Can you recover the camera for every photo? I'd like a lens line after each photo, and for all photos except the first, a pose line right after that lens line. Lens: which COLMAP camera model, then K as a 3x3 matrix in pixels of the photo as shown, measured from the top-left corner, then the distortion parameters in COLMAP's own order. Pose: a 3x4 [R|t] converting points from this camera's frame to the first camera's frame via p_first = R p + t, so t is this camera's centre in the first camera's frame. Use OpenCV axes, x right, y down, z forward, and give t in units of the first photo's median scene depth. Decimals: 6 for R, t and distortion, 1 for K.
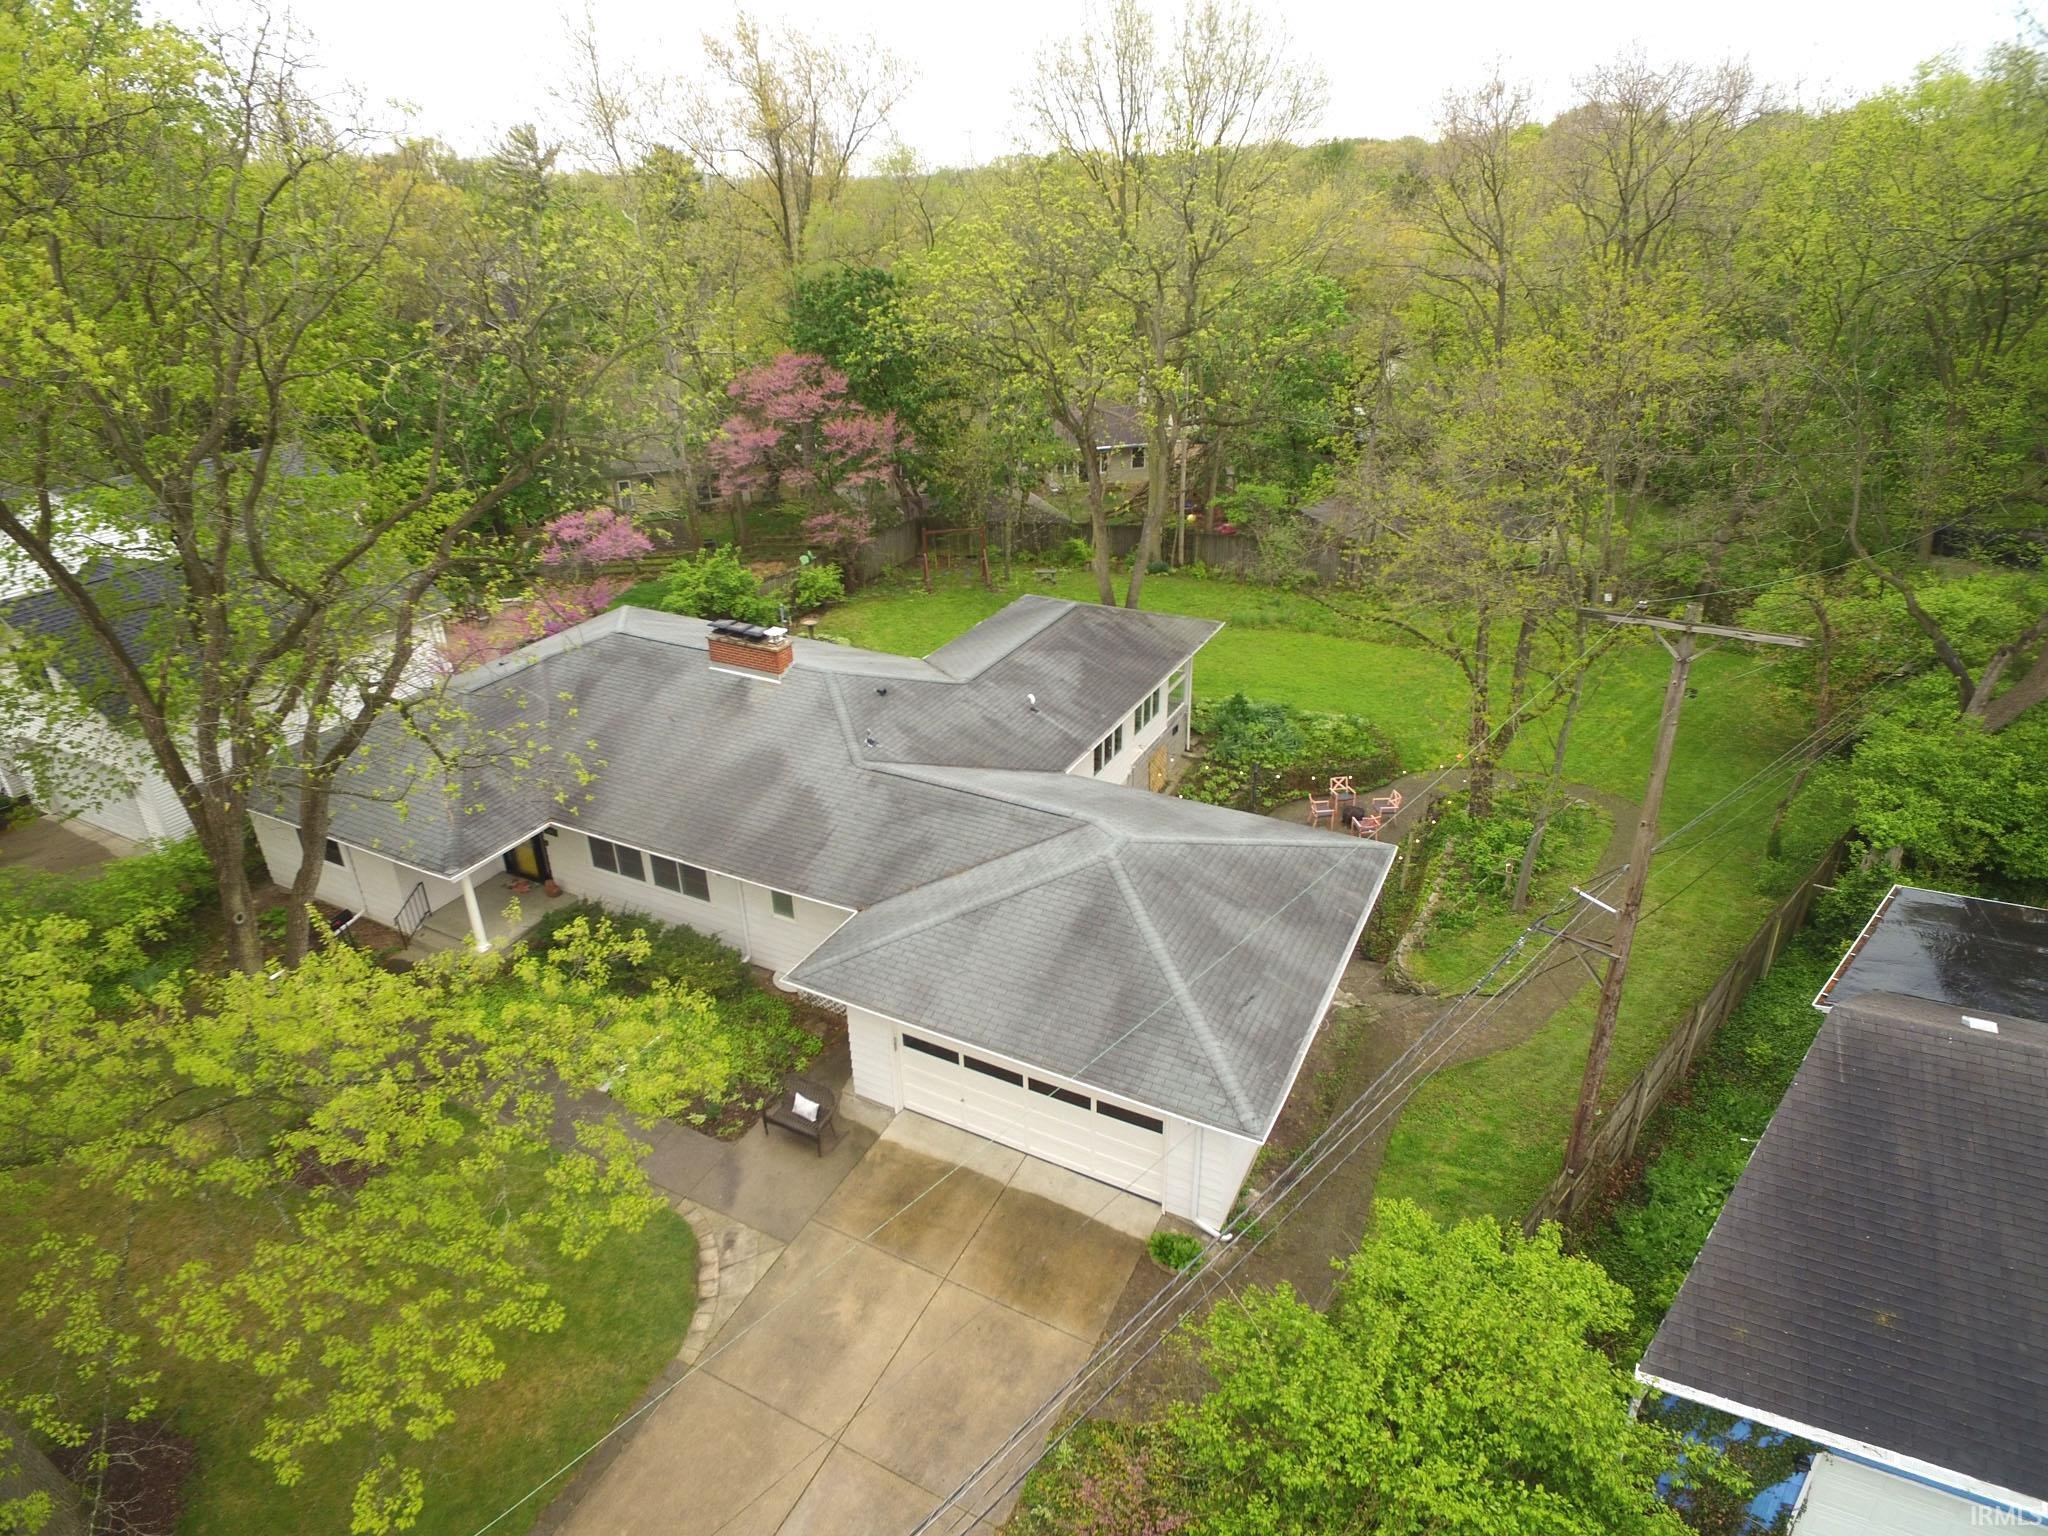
lens RADIAL K [[1190.7, 0, 1013.3], [0, 1190.7, 761.4], [0, 0, 1]] dist [-0.020570, 0.024726]
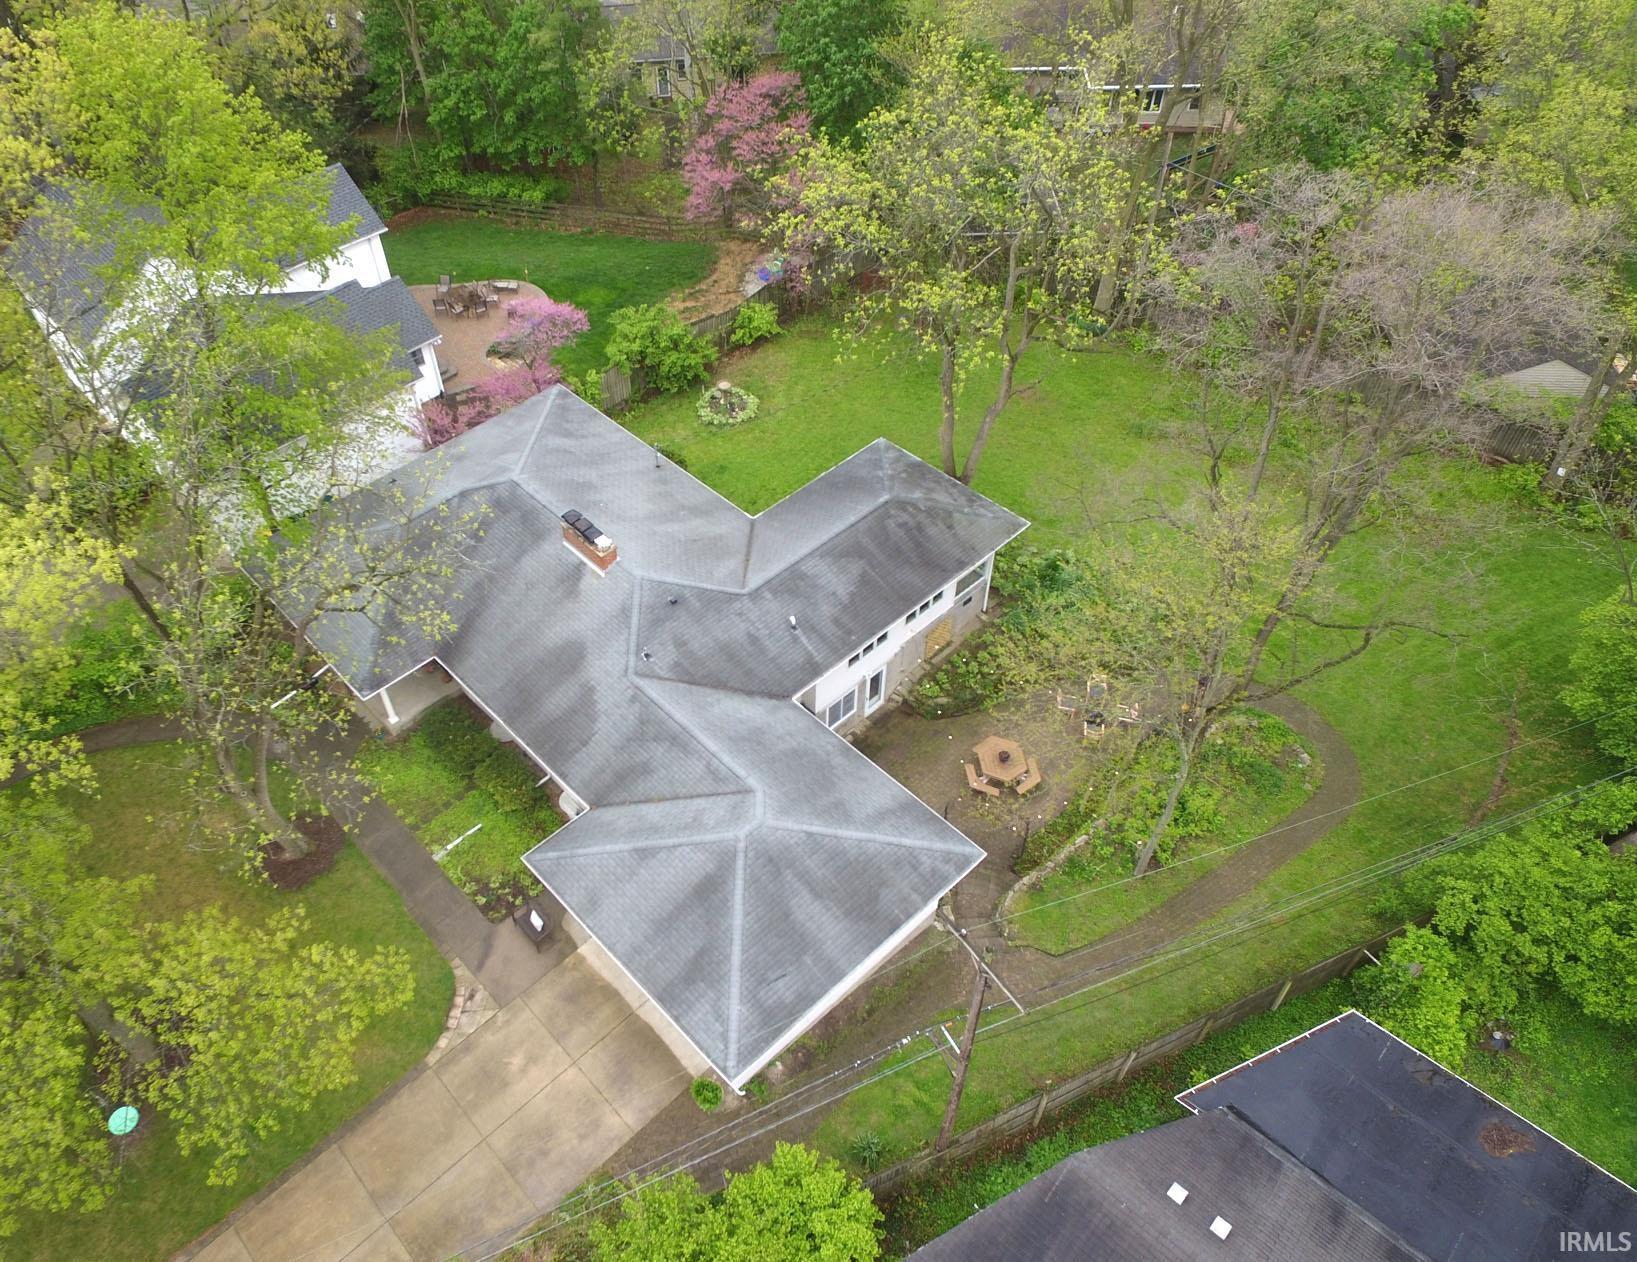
lens RADIAL K [[1182.5, 0, 785.3], [0, 1182.5, 634.6], [0, 0, 1]] dist [-0.002086, 0.000085]
pose [[0.942474, 0.247526, -0.224664, 0.401740], [-0.140309, 0.902938, 0.406221, -0.748060], [0.303408, -0.351331, 0.885726, -0.169951]]
